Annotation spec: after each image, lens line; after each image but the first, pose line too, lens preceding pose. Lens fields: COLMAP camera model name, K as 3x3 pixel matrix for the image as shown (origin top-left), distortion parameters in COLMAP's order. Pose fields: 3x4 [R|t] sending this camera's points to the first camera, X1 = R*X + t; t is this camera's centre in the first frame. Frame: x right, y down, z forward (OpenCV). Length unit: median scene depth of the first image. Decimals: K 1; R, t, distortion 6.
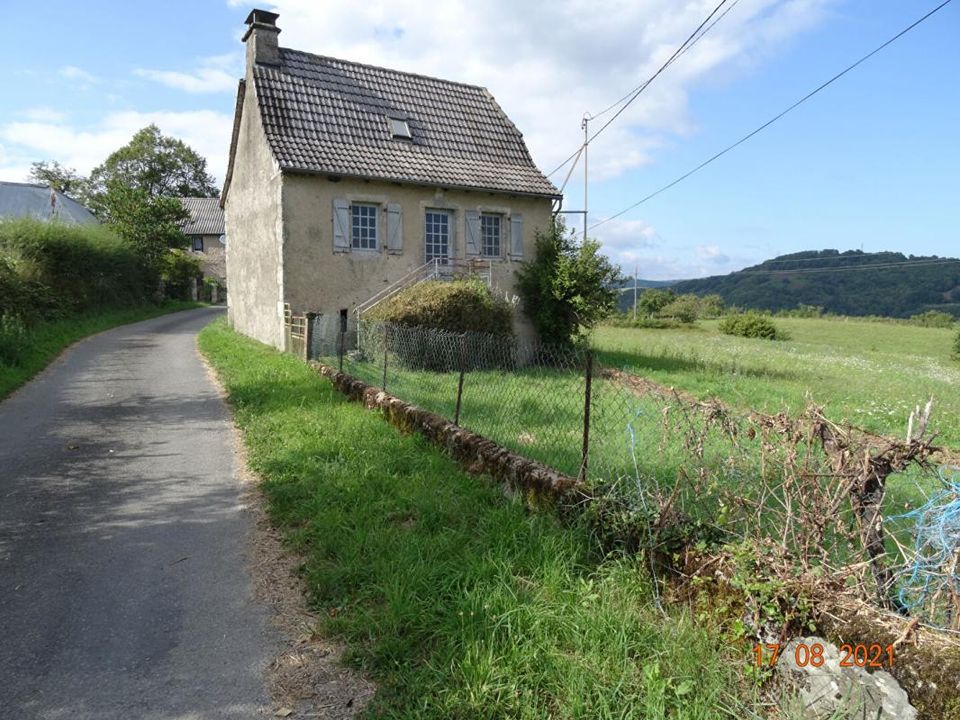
lens RADIAL K [[685.6, 0, 478.8], [0, 685.6, 358.3], [0, 0, 1]] dist [0.006924, -0.017918]
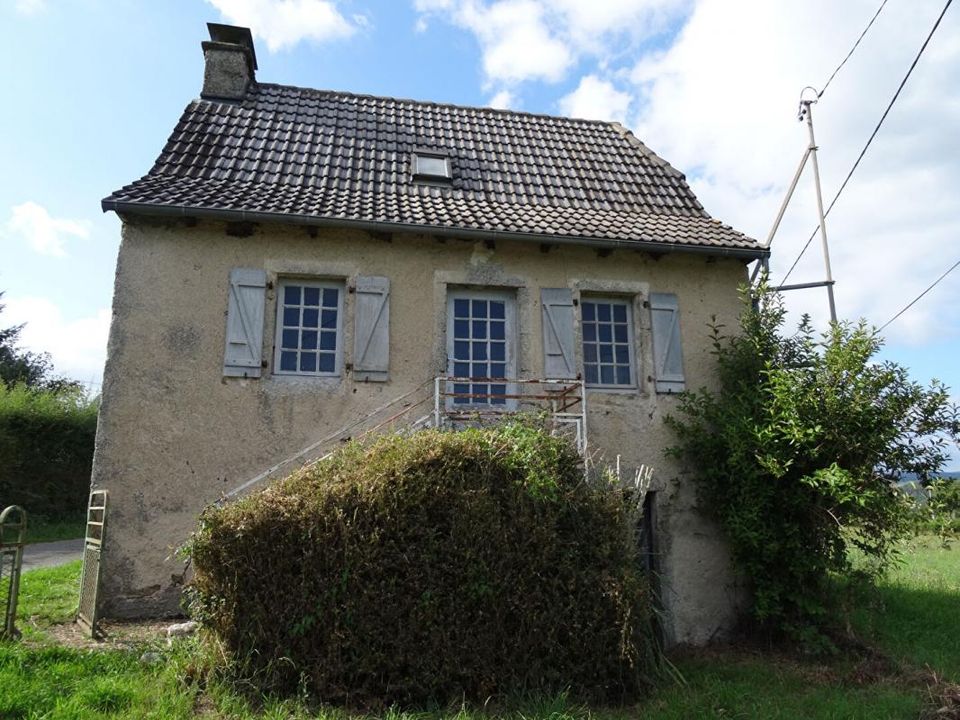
lens RADIAL K [[685.6, 0, 477.5], [0, 685.6, 362.9], [0, 0, 1]] dist [0.006924, -0.017918]
pose [[0.941850, -0.073839, -0.327822, 0.088589], [-0.019533, 0.961880, -0.272773, -0.038793], [0.335466, 0.263314, 0.904504, 0.575045]]
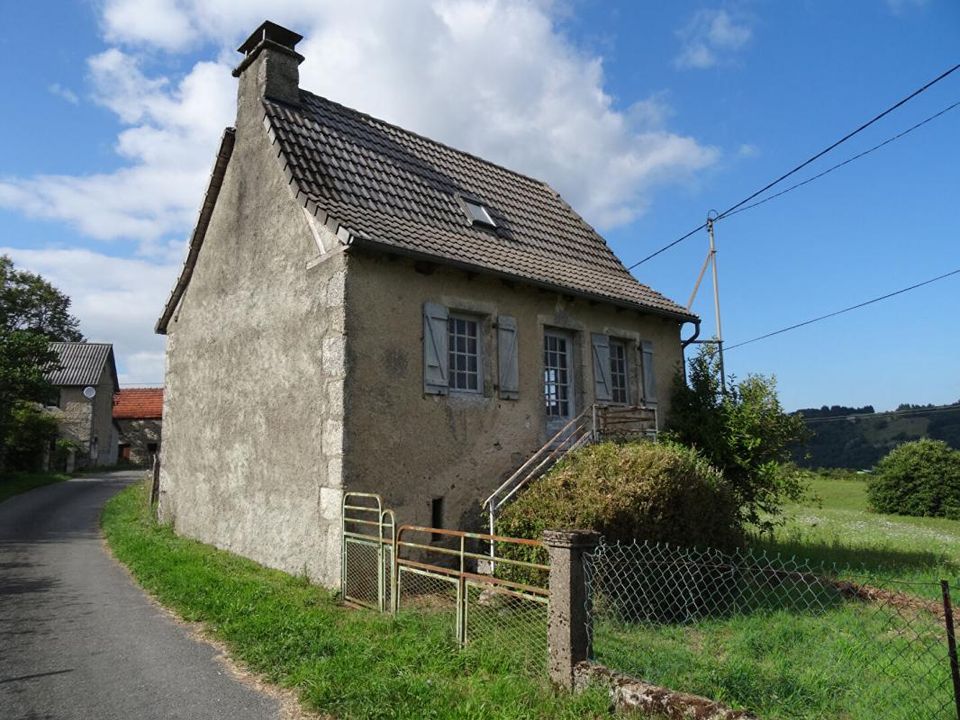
lens RADIAL K [[685.6, 0, 480.6], [0, 685.6, 358.7], [0, 0, 1]] dist [0.006924, -0.017918]
pose [[0.979740, 0.009164, 0.200062, -0.249638], [0.036147, 0.974456, -0.221652, -0.052555], [-0.196982, 0.224393, 0.954382, 0.408631]]
